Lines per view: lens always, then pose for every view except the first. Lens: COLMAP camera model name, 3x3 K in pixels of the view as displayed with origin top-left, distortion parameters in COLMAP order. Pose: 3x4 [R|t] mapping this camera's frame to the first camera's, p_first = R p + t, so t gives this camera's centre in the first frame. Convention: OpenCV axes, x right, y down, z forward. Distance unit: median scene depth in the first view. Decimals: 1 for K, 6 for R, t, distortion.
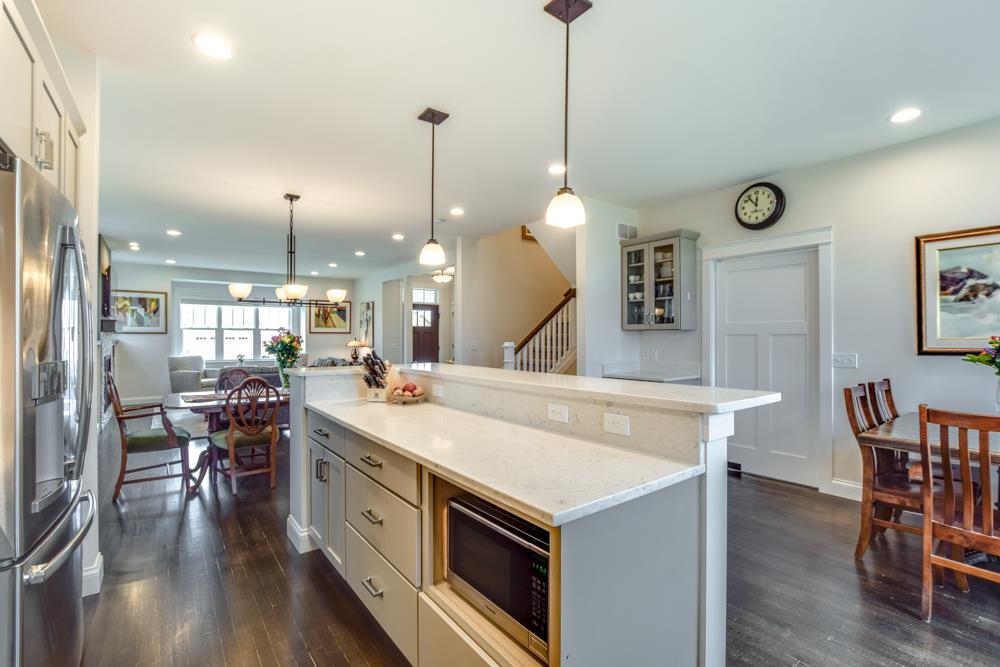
lens RADIAL K [[447.1, 0, 500.0], [0, 447.1, 333.5], [0, 0, 1]] dist [-0.027964, 0.007151]
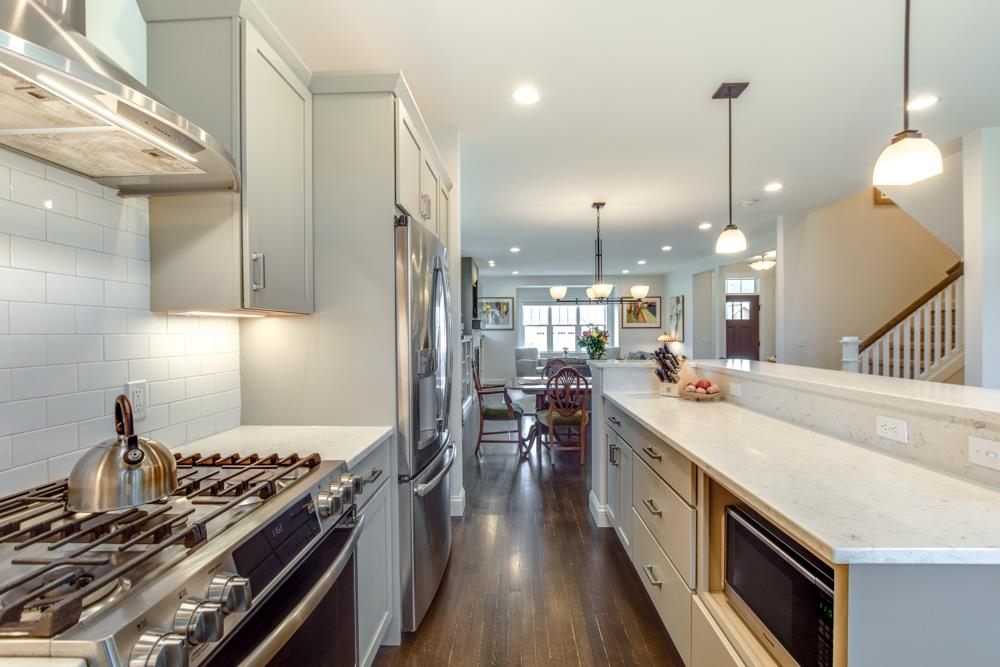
lens RADIAL K [[438.8, 0, 500.0], [0, 438.8, 333.5], [0, 0, 1]] dist [-0.026388, 0.000772]
pose [[0.772306, -0.003478, -0.635241, 0.037876], [0.011068, 0.999907, 0.007982, 0.000298], [0.635154, -0.013195, 0.772273, 0.002927]]
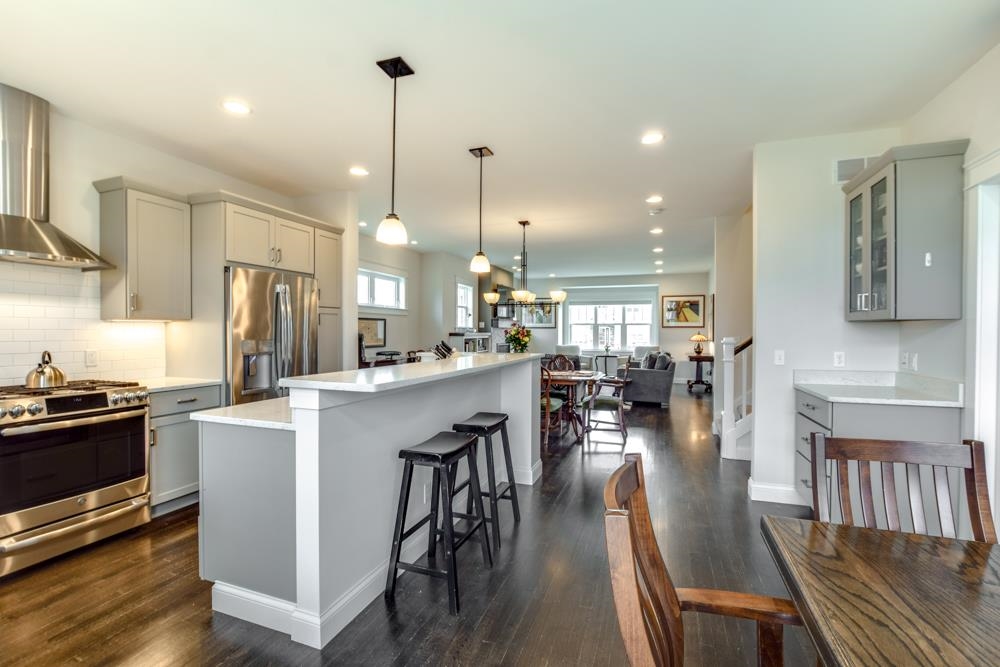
lens RADIAL K [[438.8, 0, 500.0], [0, 438.8, 333.5], [0, 0, 1]] dist [-0.026388, 0.000772]
pose [[0.538944, 0.007333, -0.842310, 0.703616], [0.004204, 0.999926, 0.011395, 0.001539], [0.842331, -0.009683, 0.538873, 0.300036]]
